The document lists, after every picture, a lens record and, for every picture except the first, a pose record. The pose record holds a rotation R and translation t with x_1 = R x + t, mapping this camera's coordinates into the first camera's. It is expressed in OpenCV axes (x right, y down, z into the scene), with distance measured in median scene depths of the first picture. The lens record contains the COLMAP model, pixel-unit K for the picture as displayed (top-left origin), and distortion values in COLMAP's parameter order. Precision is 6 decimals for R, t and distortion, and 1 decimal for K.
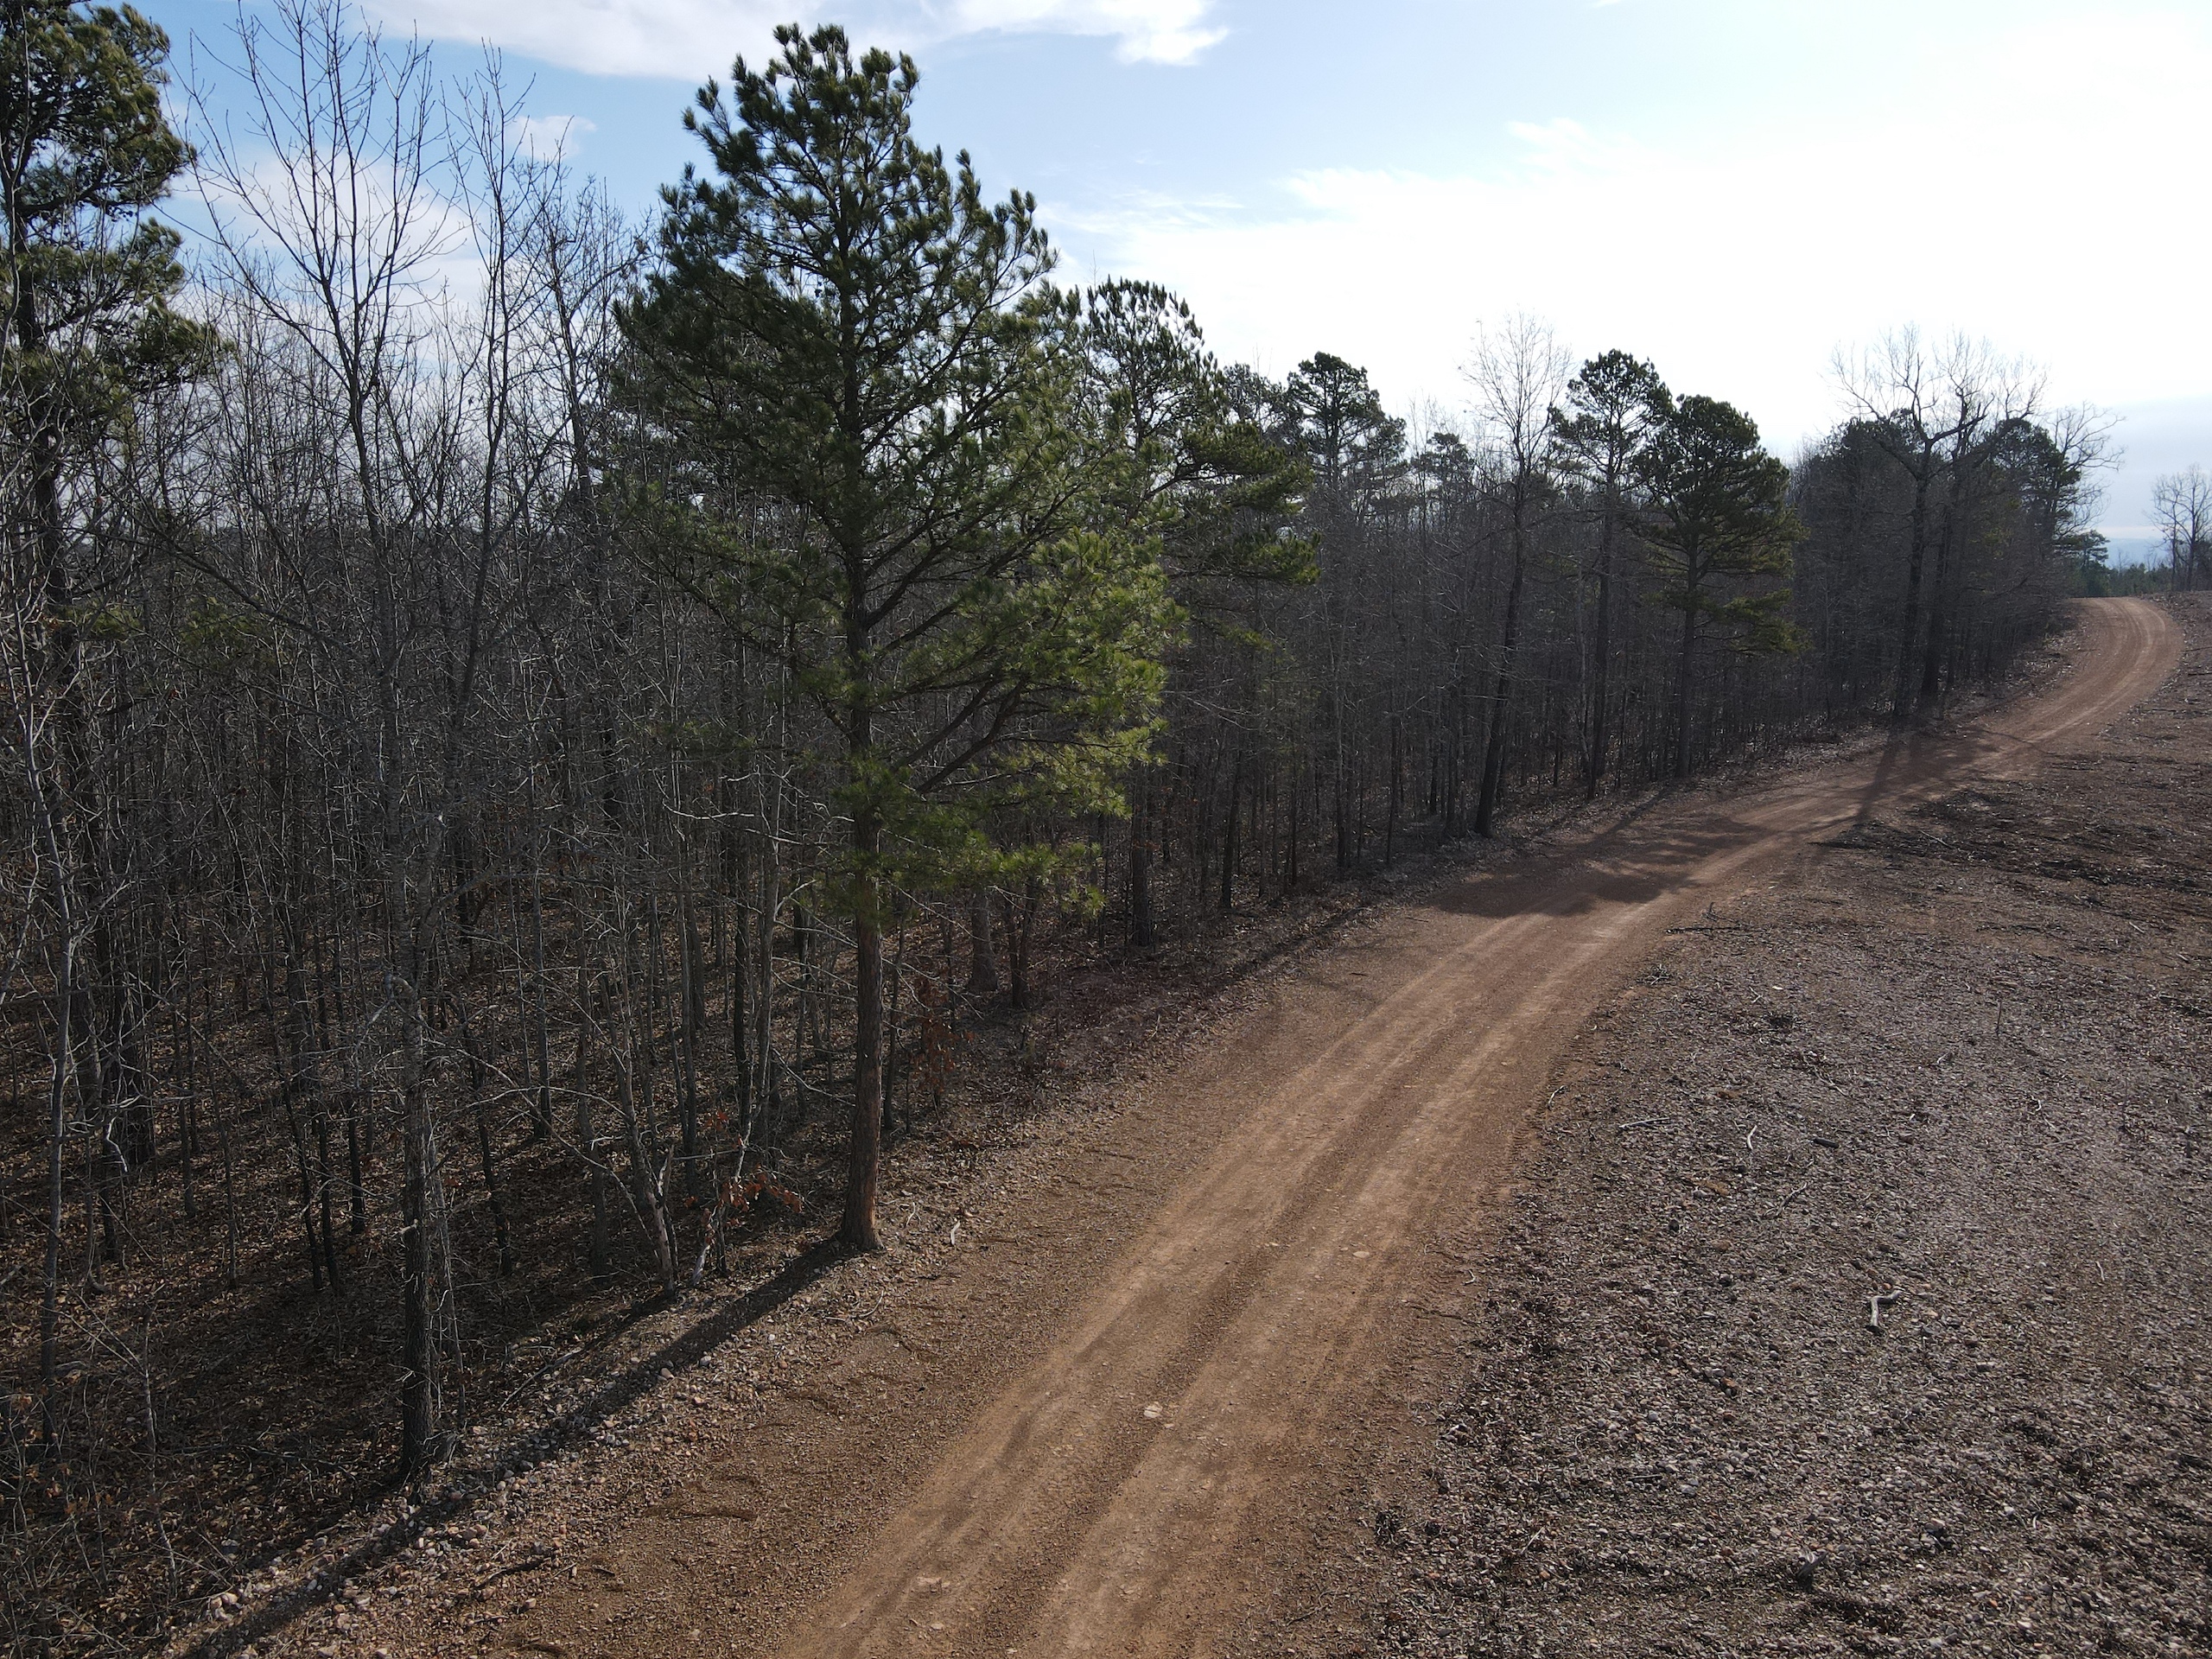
lens RADIAL K [[1621.9, 0, 1108.5], [0, 1621.9, 827.8], [0, 0, 1]] dist [0.019523, -0.016637]
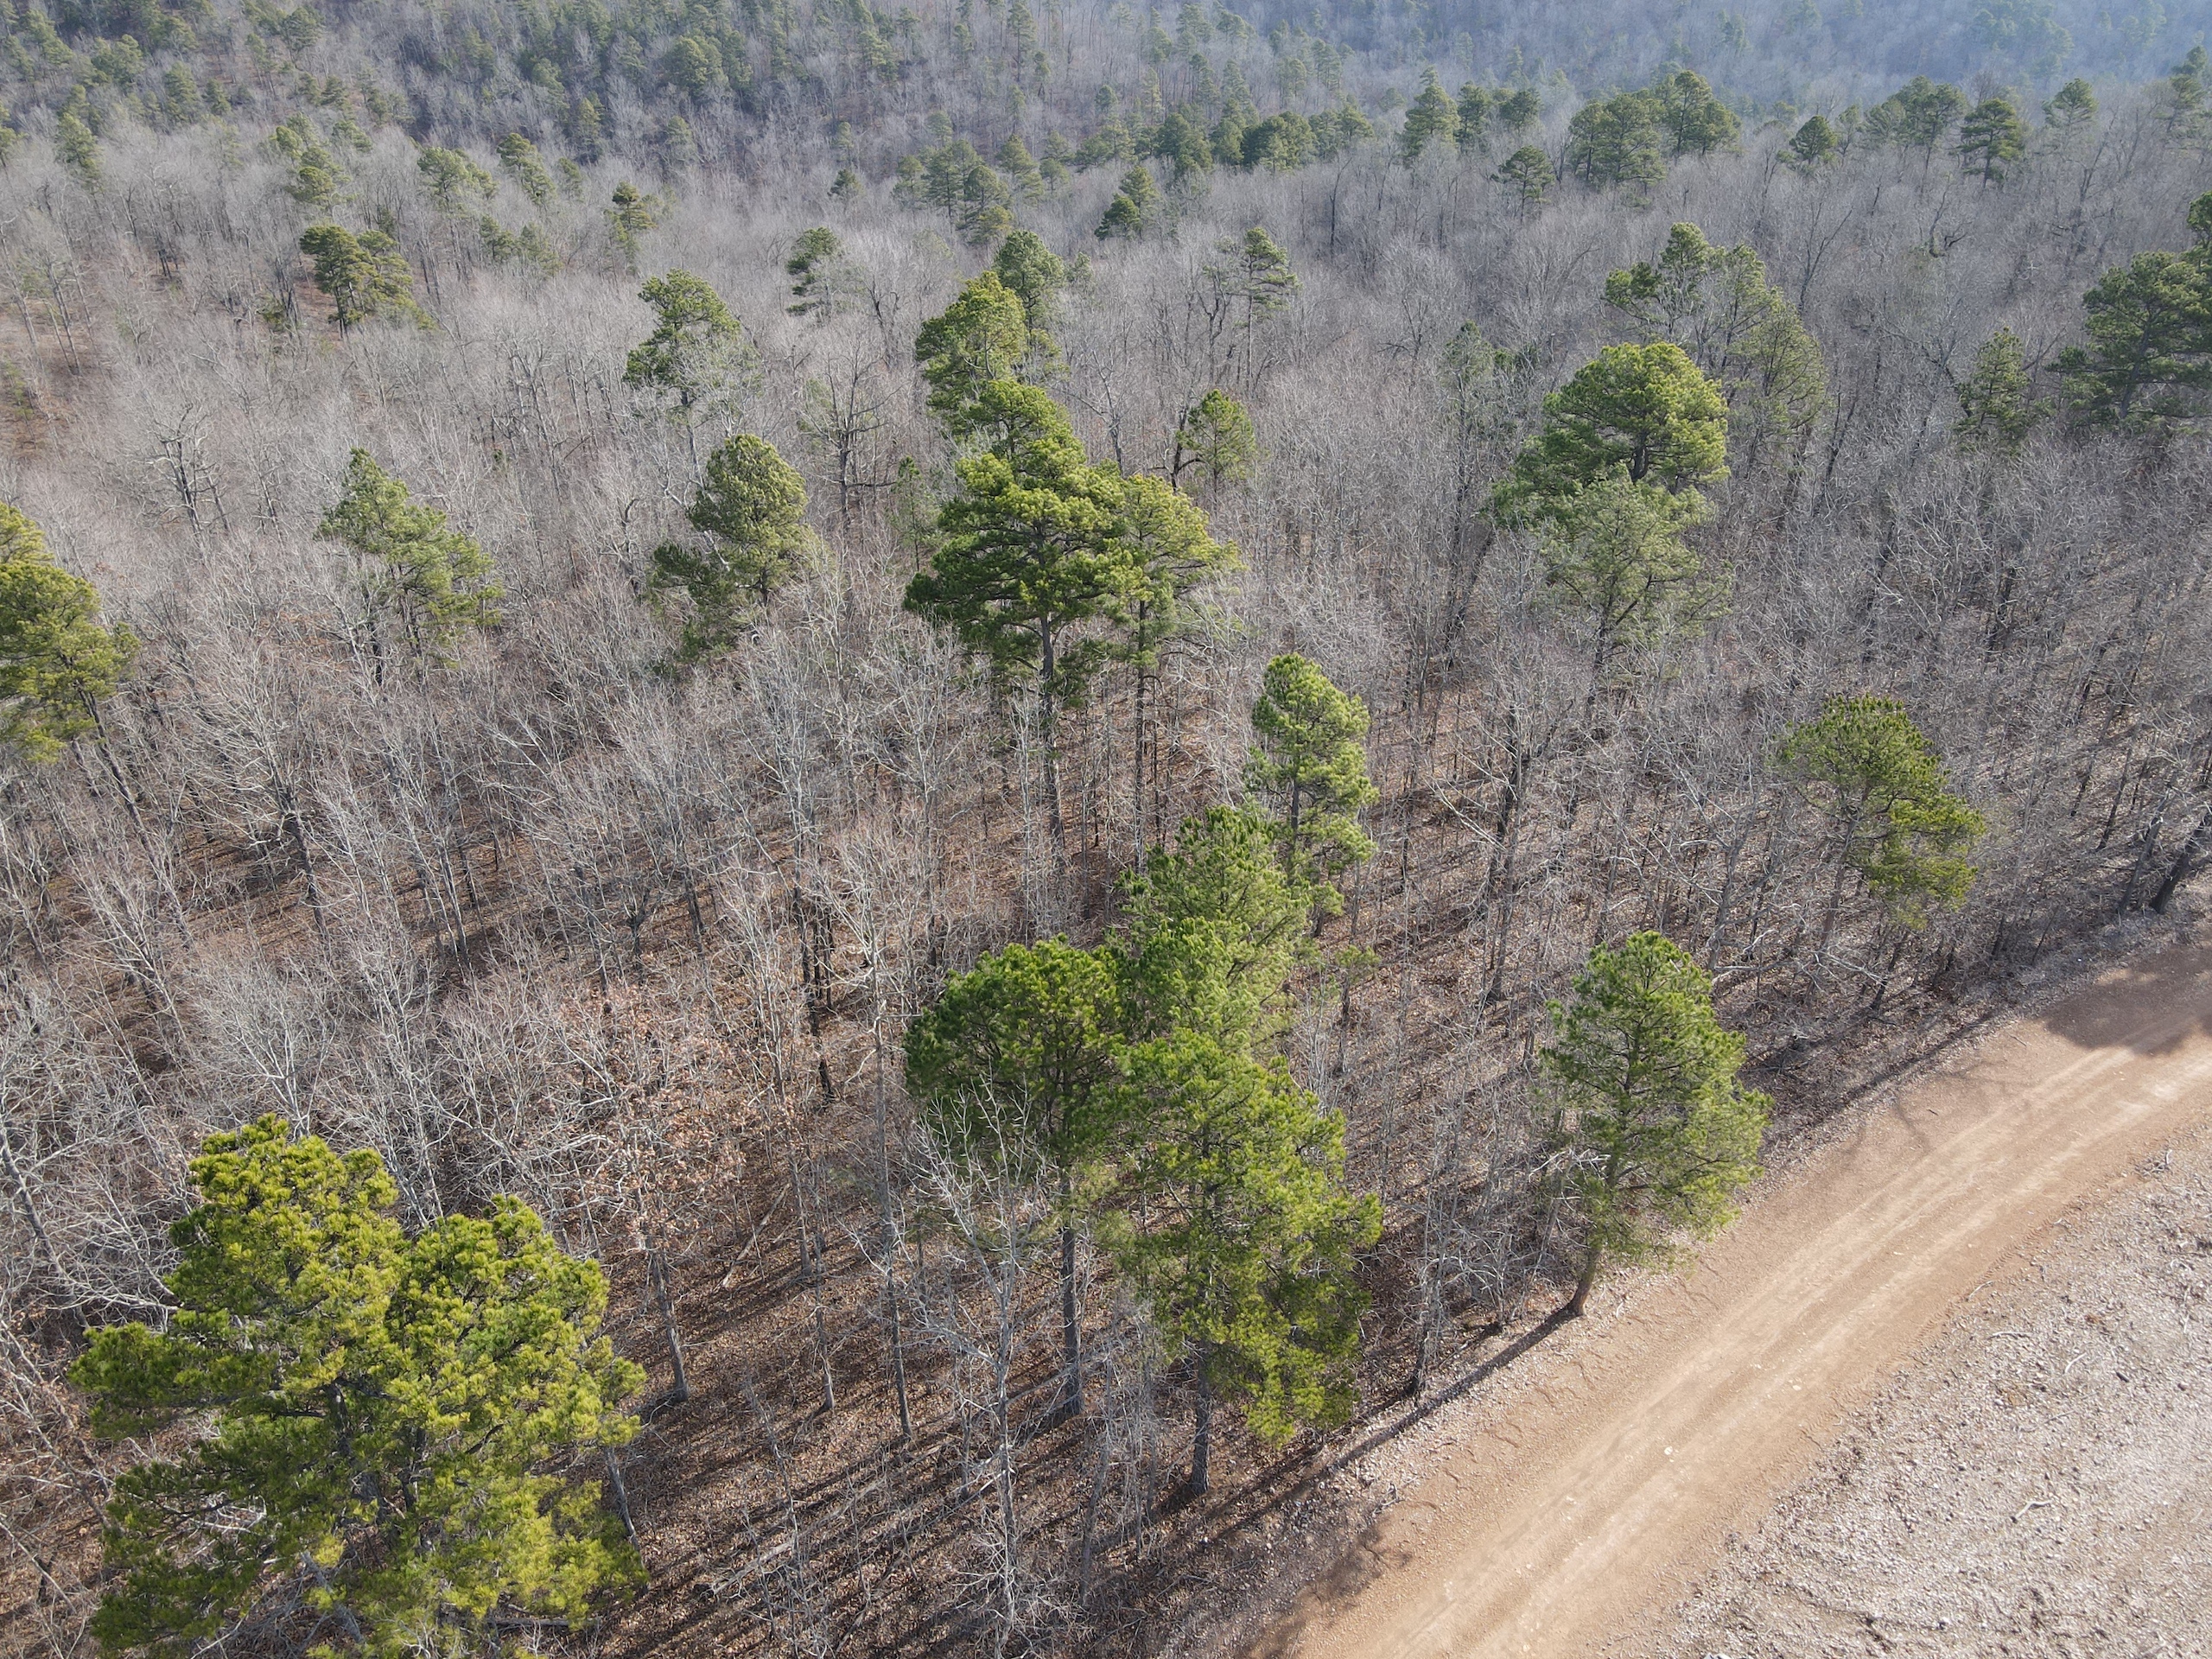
lens RADIAL K [[1621.9, 0, 1091.8], [0, 1621.9, 815.2], [0, 0, 1]] dist [0.019523, -0.016637]
pose [[0.872747, 0.240424, -0.424864, 0.085070], [-0.064903, 0.919734, 0.387140, -1.567486], [0.483839, -0.310300, 0.818299, -1.329767]]
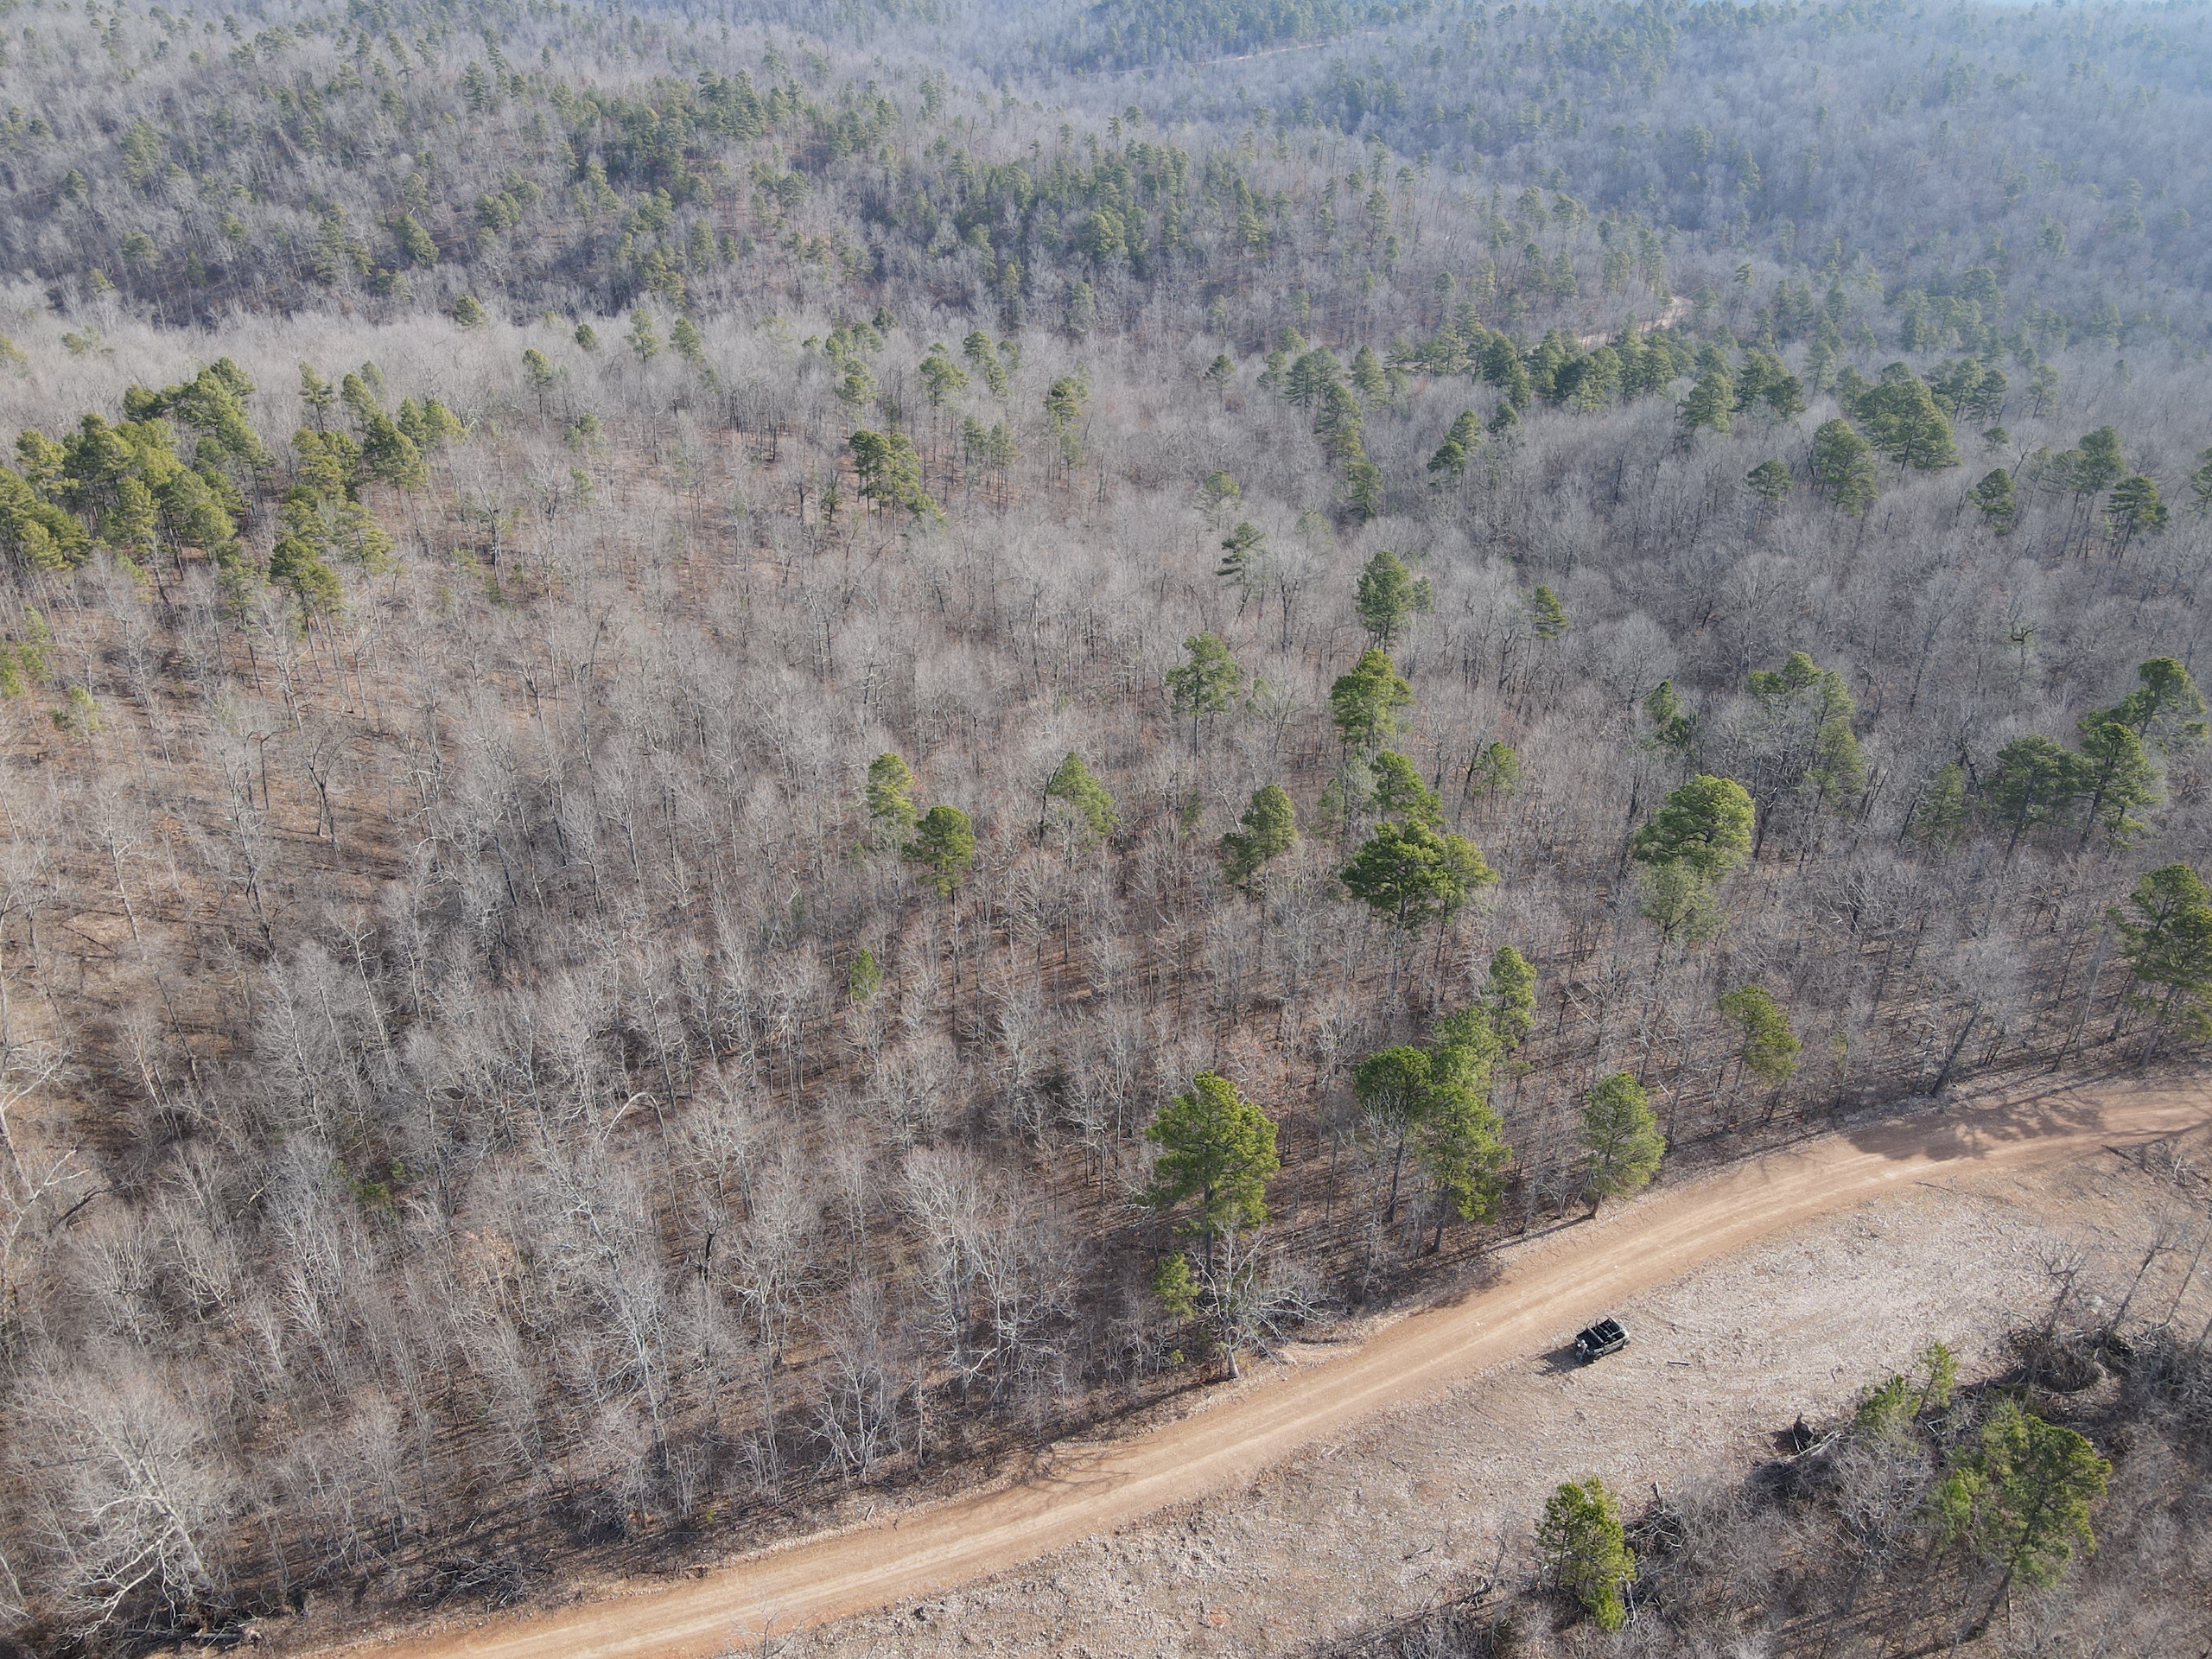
lens RADIAL K [[1621.9, 0, 1112.1], [0, 1621.9, 829.6], [0, 0, 1]] dist [0.019523, -0.016637]
pose [[0.769513, 0.331187, -0.546045, 1.561149], [-0.122135, 0.915561, 0.383186, -3.806501], [0.626844, -0.228175, 0.744985, -5.195766]]
